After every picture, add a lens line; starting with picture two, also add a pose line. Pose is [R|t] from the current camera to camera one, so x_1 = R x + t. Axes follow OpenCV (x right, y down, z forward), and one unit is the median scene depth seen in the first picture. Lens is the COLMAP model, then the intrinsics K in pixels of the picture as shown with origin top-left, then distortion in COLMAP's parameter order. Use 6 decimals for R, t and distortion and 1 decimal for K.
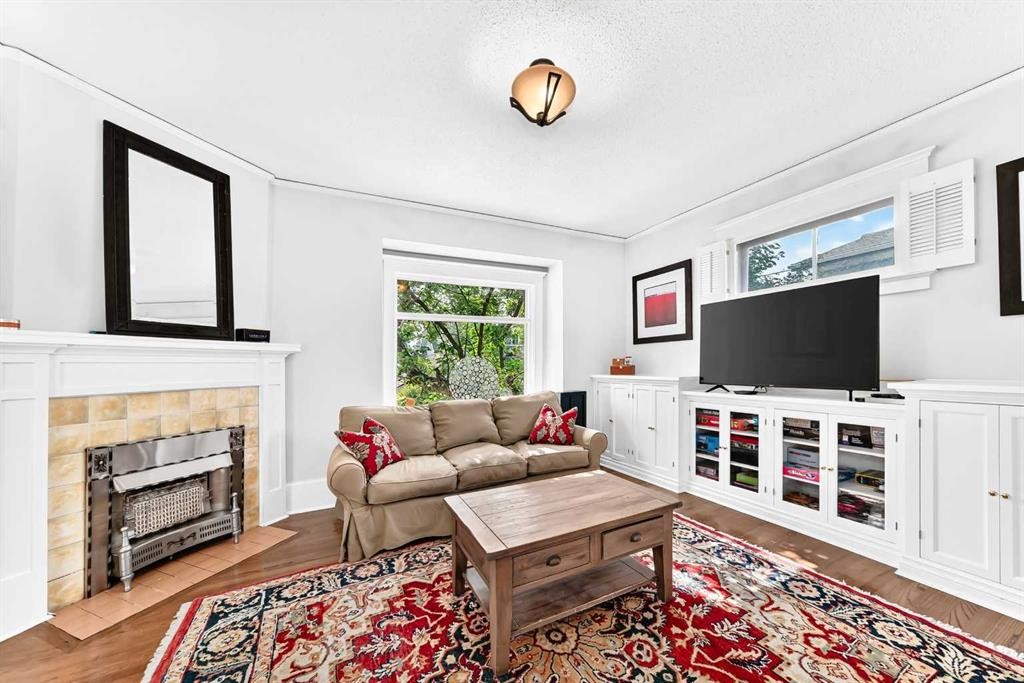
lens RADIAL K [[372.1, 0, 483.8], [0, 372.1, 354.4], [0, 0, 1]] dist [-0.010984, 0.000140]
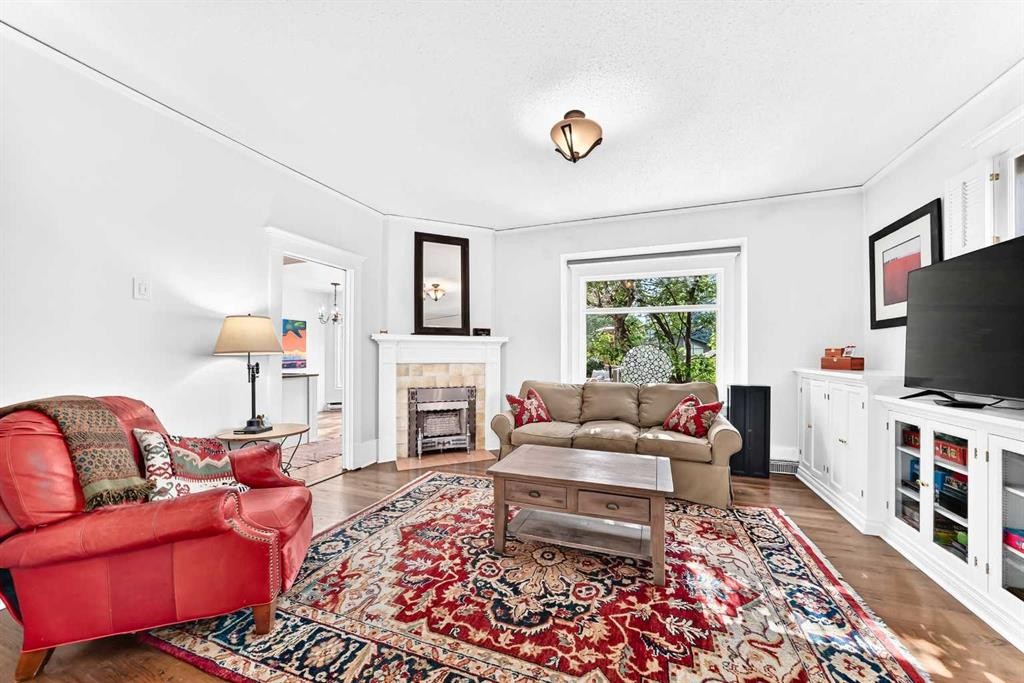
lens RADIAL K [[361.3, 0, 512.0], [0, 361.3, 341.5], [0, 0, 1]] dist [-0.003470, -0.000023]
pose [[0.679389, -0.002326, -0.733774, 0.737697], [0.004971, 0.999987, 0.001433, -0.012724], [0.733761, -0.004621, 0.679392, 0.011095]]
